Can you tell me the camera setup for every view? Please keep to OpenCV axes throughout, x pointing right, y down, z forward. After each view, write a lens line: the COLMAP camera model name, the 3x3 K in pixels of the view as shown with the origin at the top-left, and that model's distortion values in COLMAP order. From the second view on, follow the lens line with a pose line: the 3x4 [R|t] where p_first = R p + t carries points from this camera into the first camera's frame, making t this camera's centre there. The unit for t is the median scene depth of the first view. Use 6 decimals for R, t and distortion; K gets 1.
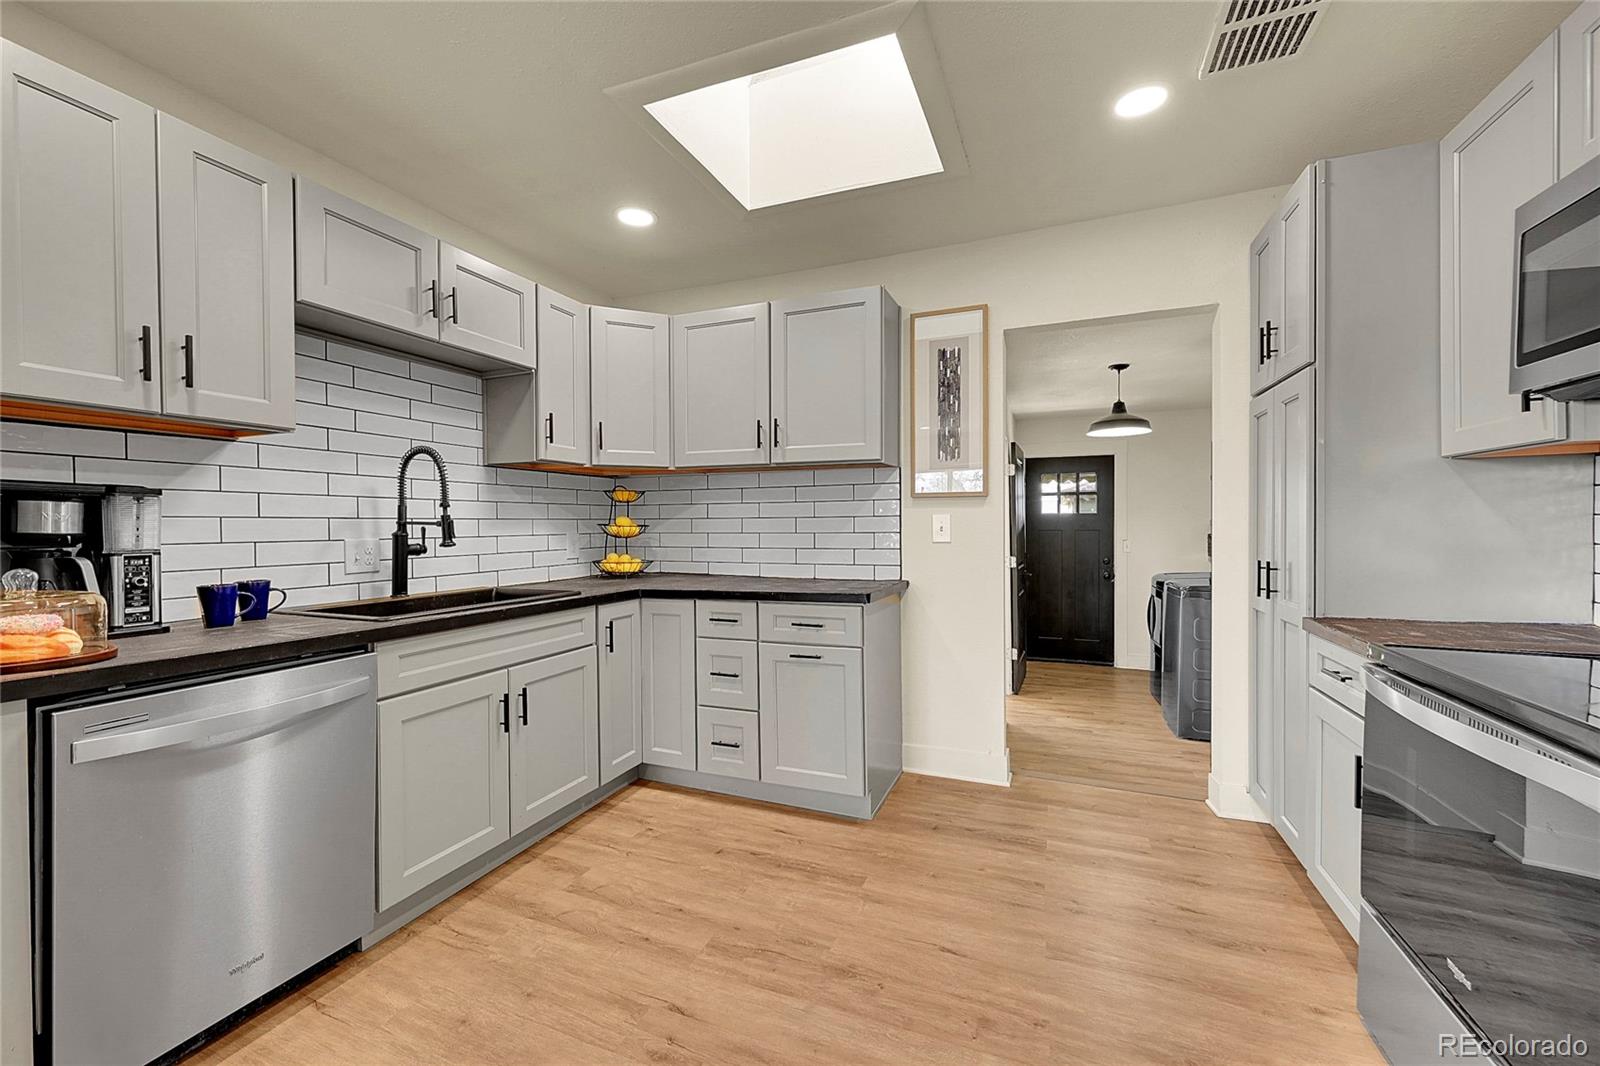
lens RADIAL K [[628.6, 0, 798.8], [0, 628.6, 531.2], [0, 0, 1]] dist [-0.002971, 0.001081]
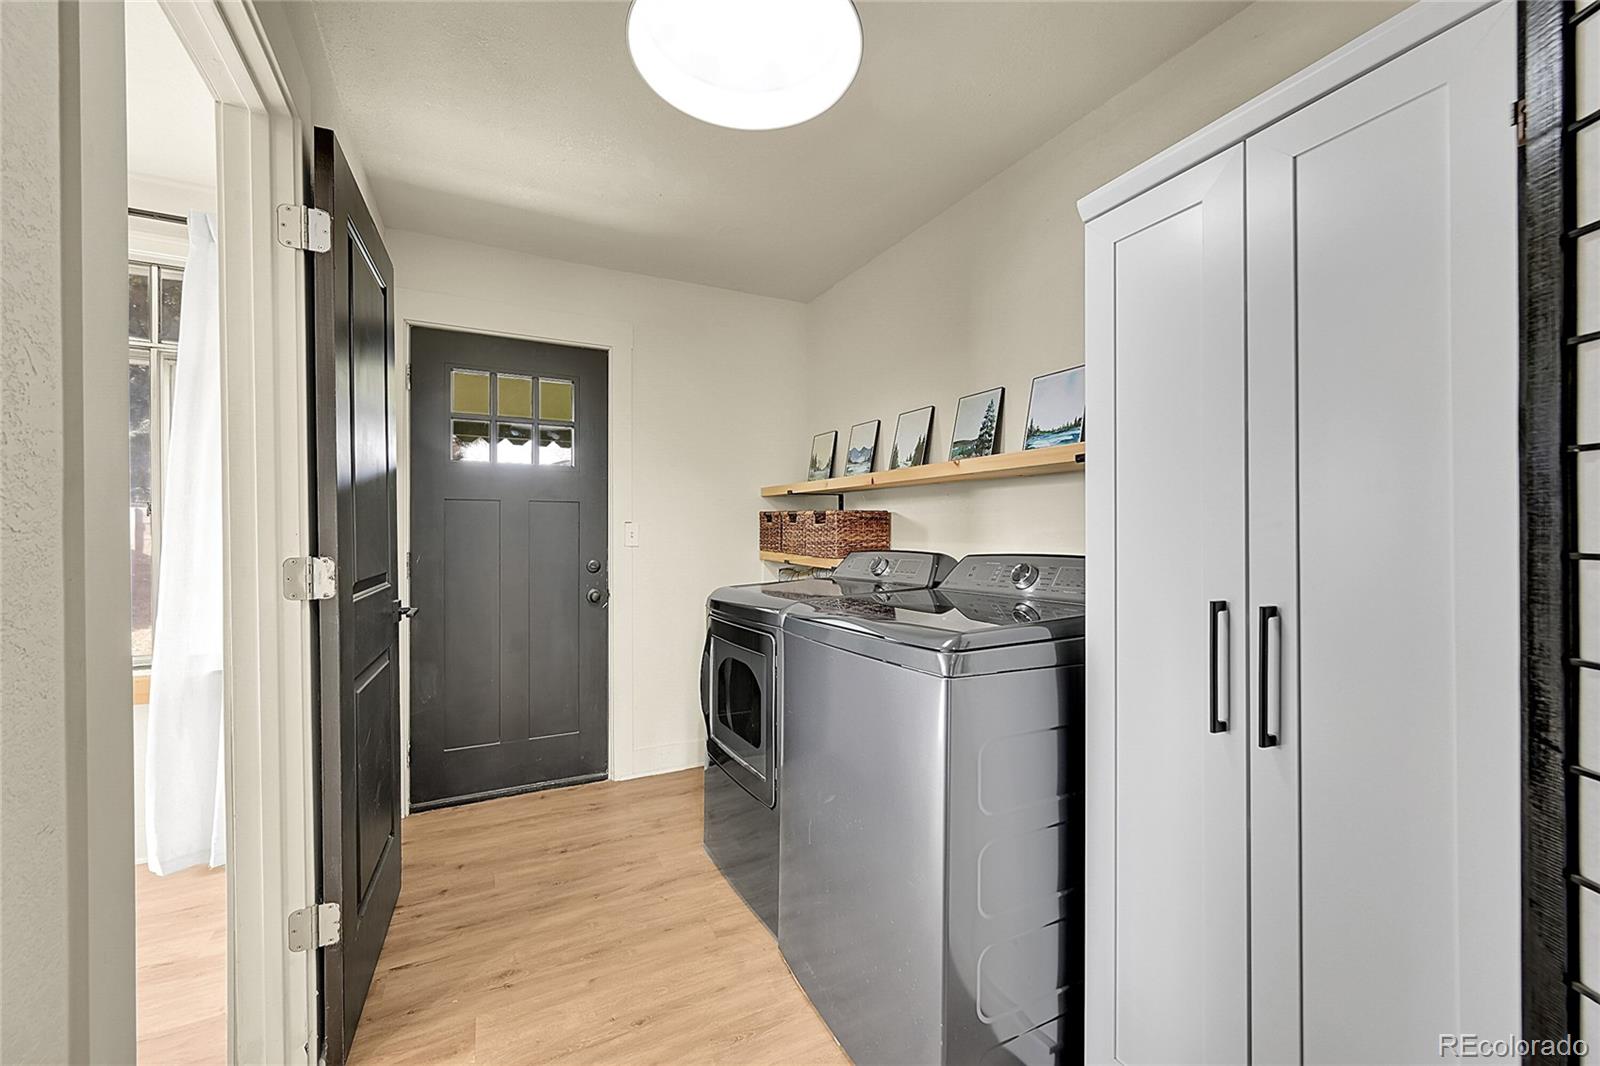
lens RADIAL K [[628.6, 0, 795.7], [0, 628.6, 535.3], [0, 0, 1]] dist [-0.002971, 0.001081]
pose [[0.659752, 0.002149, 0.751481, 0.546163], [0.004425, 0.999967, -0.006745, 0.066872], [-0.751471, 0.007775, 0.659721, 1.344565]]
